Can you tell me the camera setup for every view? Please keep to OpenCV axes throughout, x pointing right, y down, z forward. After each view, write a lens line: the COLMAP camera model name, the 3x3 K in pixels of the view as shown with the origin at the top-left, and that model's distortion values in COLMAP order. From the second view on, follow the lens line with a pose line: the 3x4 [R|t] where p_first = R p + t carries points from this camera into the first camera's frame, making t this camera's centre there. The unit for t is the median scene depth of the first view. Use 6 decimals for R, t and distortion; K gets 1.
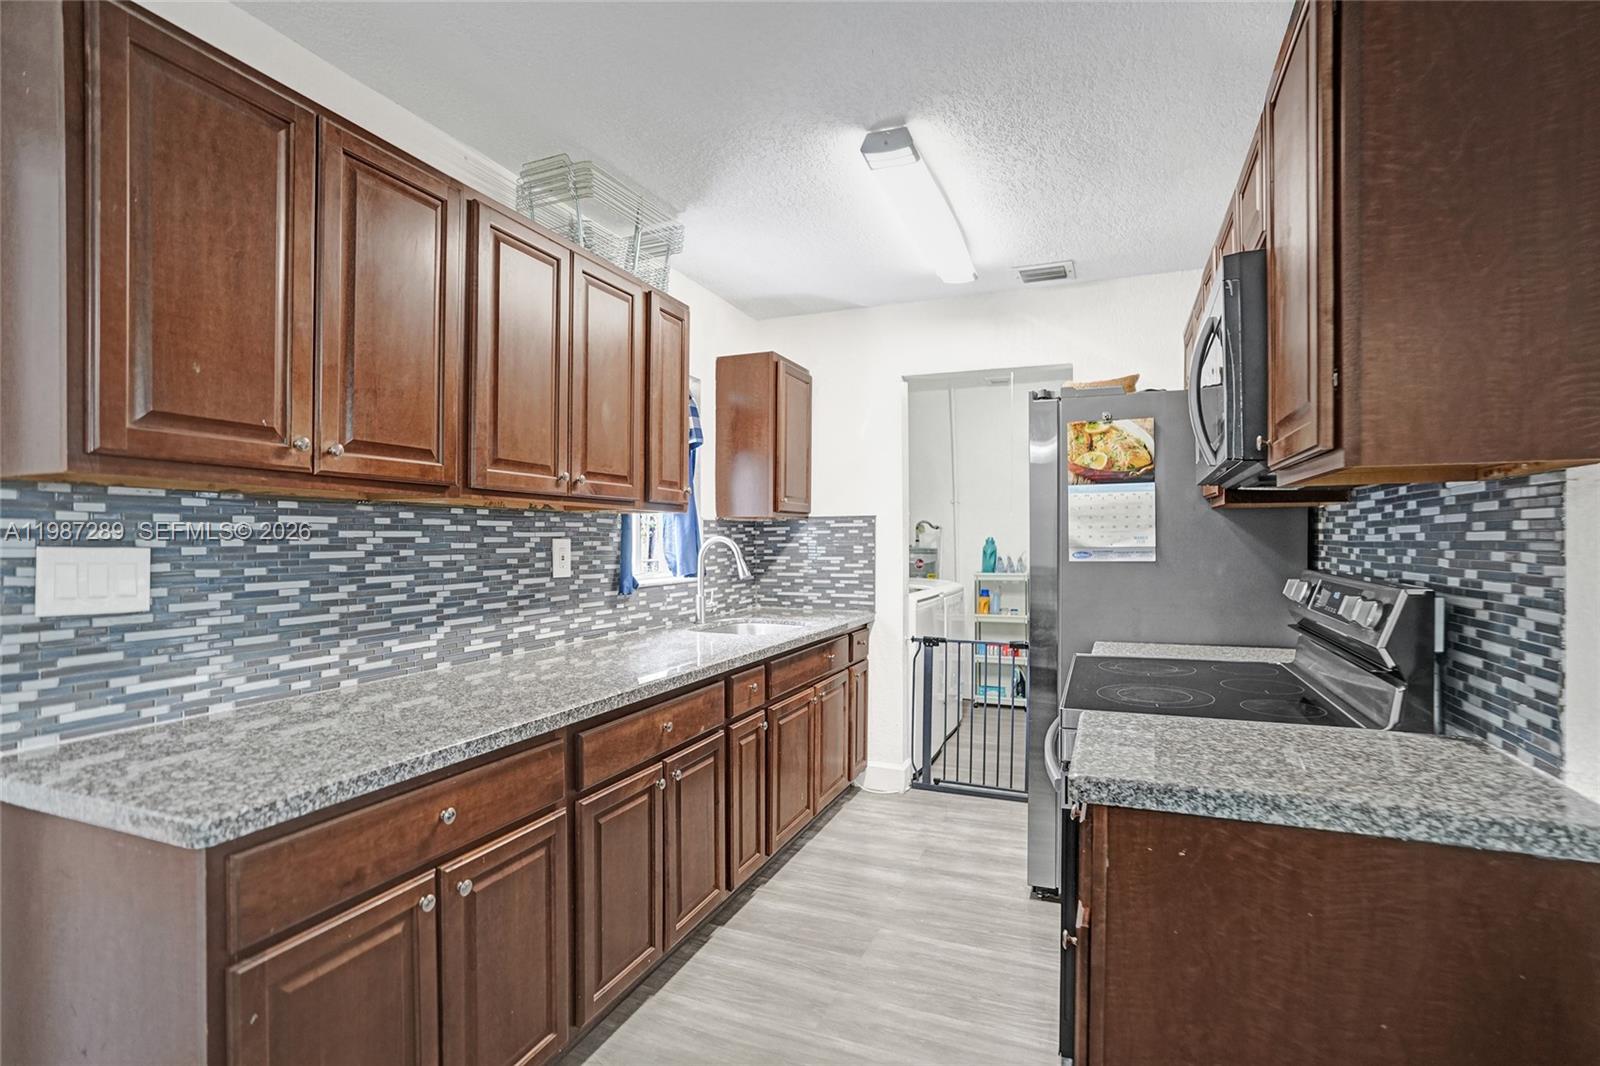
lens RADIAL K [[768.4, 0, 806.7], [0, 768.4, 532.7], [0, 0, 1]] dist [-0.053505, 0.028607]
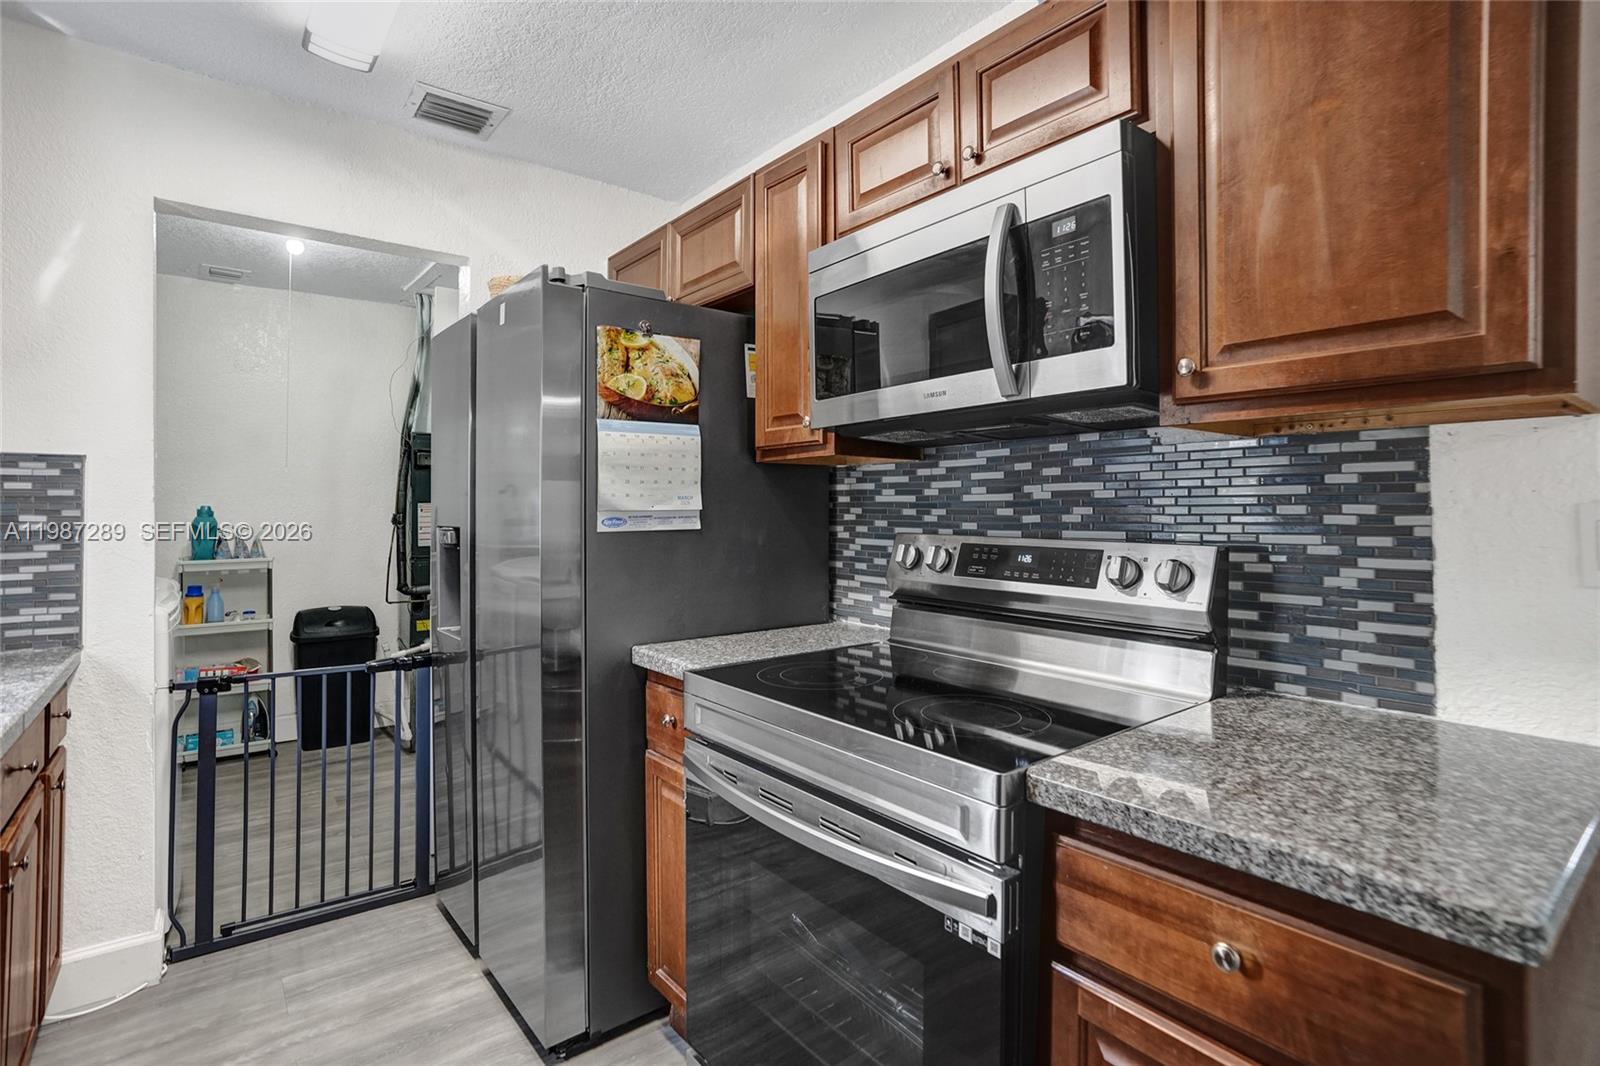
lens RADIAL K [[781.7, 0, 797.0], [0, 781.7, 504.0], [0, 0, 1]] dist [-0.036766, 0.011044]
pose [[0.503138, 0.008392, 0.864166, -0.160351], [-0.004406, 0.999965, -0.007145, 0.017075], [-0.864195, -0.000213, 0.503157, 0.513027]]
